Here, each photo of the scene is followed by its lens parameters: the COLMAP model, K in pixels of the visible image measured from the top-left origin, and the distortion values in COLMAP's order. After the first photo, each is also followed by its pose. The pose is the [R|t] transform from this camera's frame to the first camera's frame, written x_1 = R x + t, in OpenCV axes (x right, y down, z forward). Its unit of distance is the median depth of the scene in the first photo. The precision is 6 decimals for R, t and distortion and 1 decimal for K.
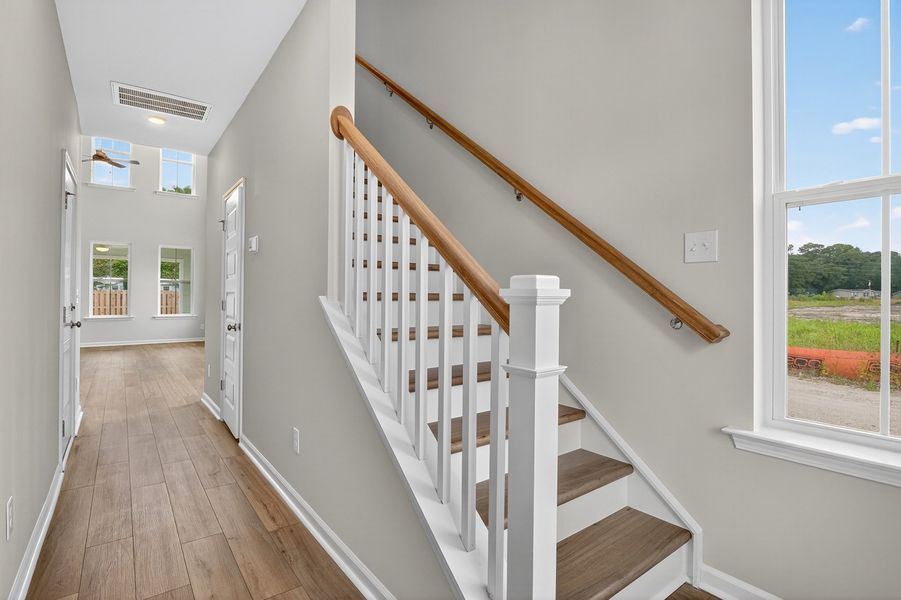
lens RADIAL K [[443.4, 0, 448.5], [0, 443.4, 298.6], [0, 0, 1]] dist [-0.003664, -0.000285]
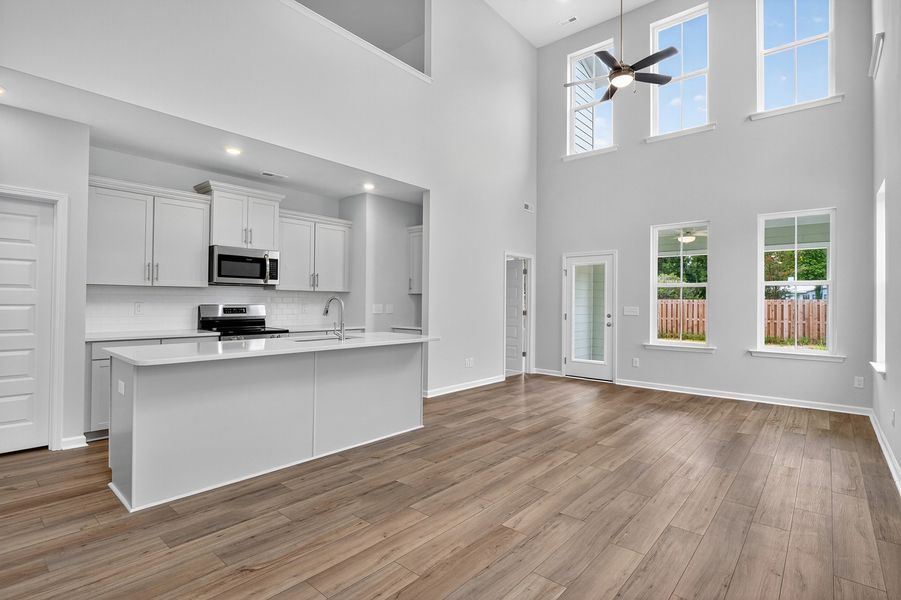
lens RADIAL K [[443.4, 0, 446.8], [0, 443.4, 300.2], [0, 0, 1]] dist [-0.003664, -0.000285]
pose [[0.221880, -0.009851, -0.975024, -0.205280], [-0.007348, 0.999904, -0.011775, -0.011532], [0.975046, 0.009777, 0.221787, 0.499003]]
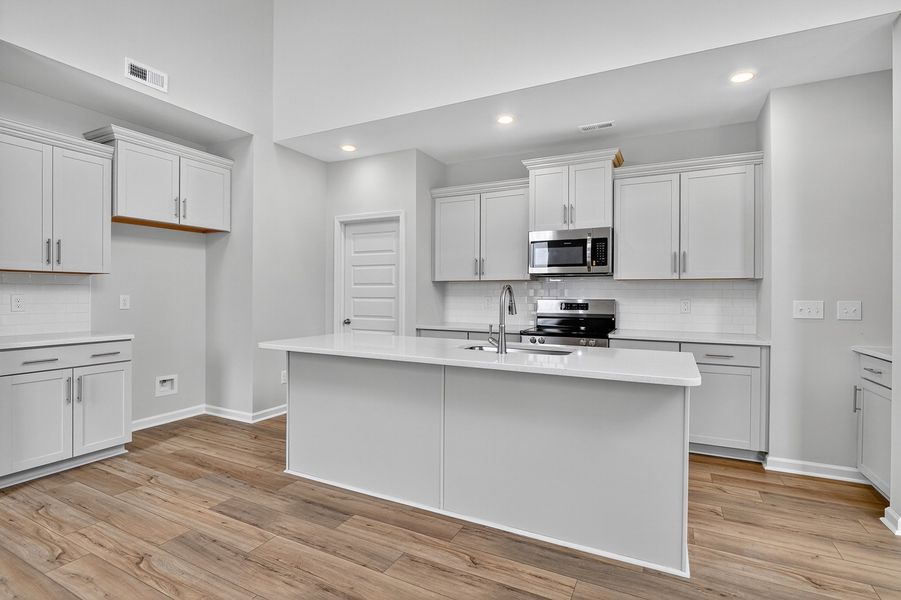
lens RADIAL K [[443.4, 0, 445.9], [0, 443.4, 297.8], [0, 0, 1]] dist [-0.003664, -0.000285]
pose [[-0.898494, -0.002323, -0.438979, -0.439941], [-0.007470, 0.999922, 0.009998, -0.014800], [0.438922, 0.012263, -0.898441, 0.685210]]
